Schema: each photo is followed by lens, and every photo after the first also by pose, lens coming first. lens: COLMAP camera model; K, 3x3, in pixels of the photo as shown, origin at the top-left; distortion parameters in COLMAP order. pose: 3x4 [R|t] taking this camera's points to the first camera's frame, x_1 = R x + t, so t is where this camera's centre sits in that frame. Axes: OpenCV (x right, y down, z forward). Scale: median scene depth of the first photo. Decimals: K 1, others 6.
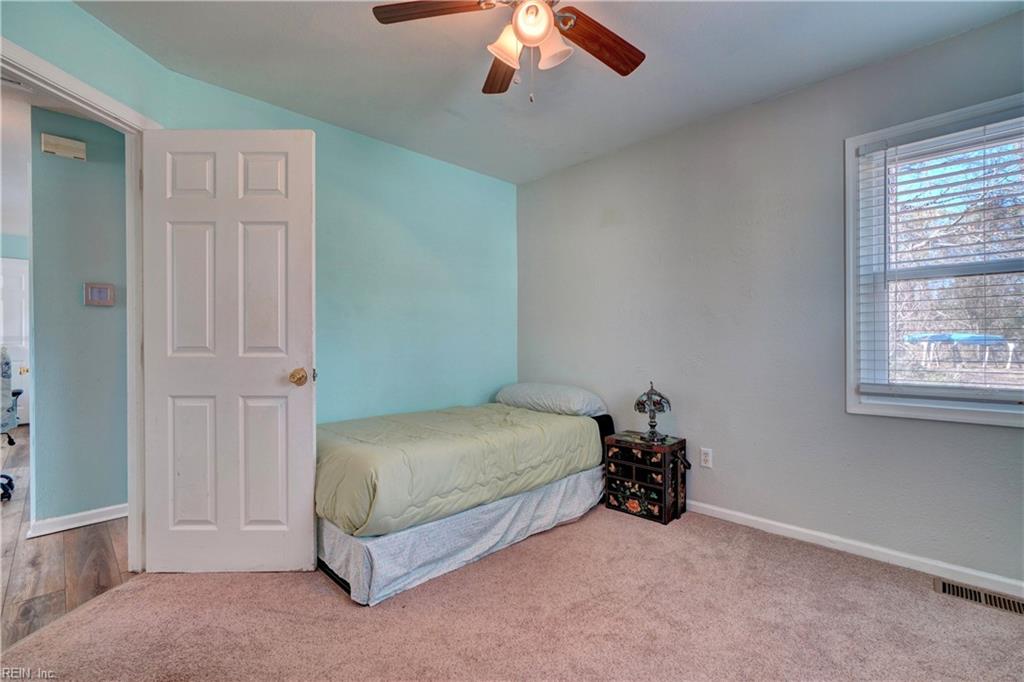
lens RADIAL K [[457.7, 0, 511.4], [0, 457.7, 341.6], [0, 0, 1]] dist [-0.011272, 0.005808]
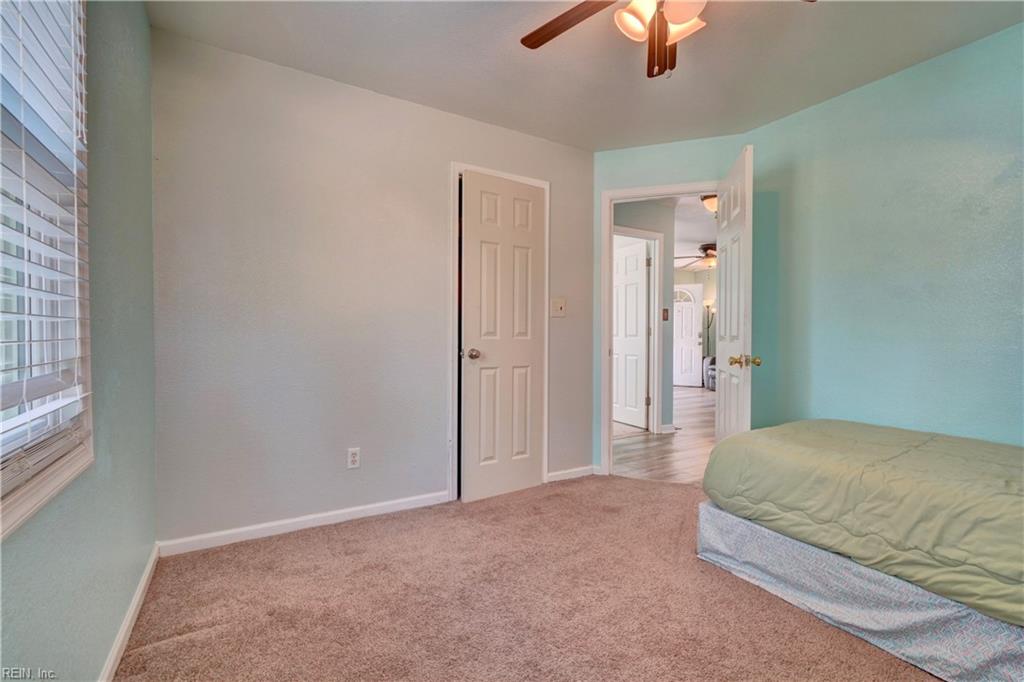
lens RADIAL K [[457.7, 0, 511.4], [0, 457.7, 341.6], [0, 0, 1]] dist [-0.011272, 0.005808]
pose [[-0.246379, 0.023404, -0.968891, 0.788449], [-0.000785, 0.999703, 0.024348, 0.000767], [0.969173, 0.006759, -0.246288, 0.697498]]
